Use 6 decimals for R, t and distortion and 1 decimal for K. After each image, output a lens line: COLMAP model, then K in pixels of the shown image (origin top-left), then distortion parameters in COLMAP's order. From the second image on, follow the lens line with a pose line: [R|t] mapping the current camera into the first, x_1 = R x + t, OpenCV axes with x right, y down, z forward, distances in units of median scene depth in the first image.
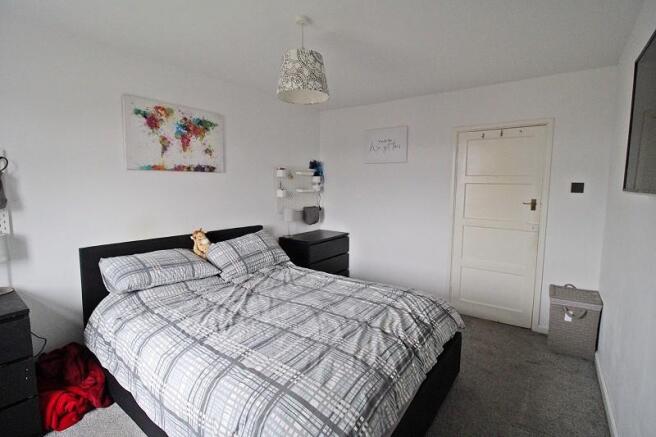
lens RADIAL K [[301.5, 0, 332.9], [0, 301.5, 211.6], [0, 0, 1]] dist [-0.025015, -0.000363]
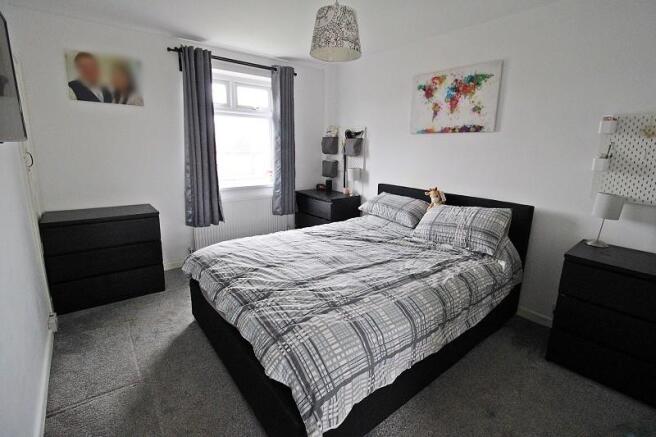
lens RADIAL K [[301.5, 0, 332.9], [0, 301.5, 211.6], [0, 0, 1]] dist [-0.025015, -0.000363]
pose [[-0.259249, 0.196052, -0.945703, 0.684832], [-0.103655, 0.967877, 0.229065, -0.067538], [0.960232, 0.157412, -0.230599, 0.920063]]
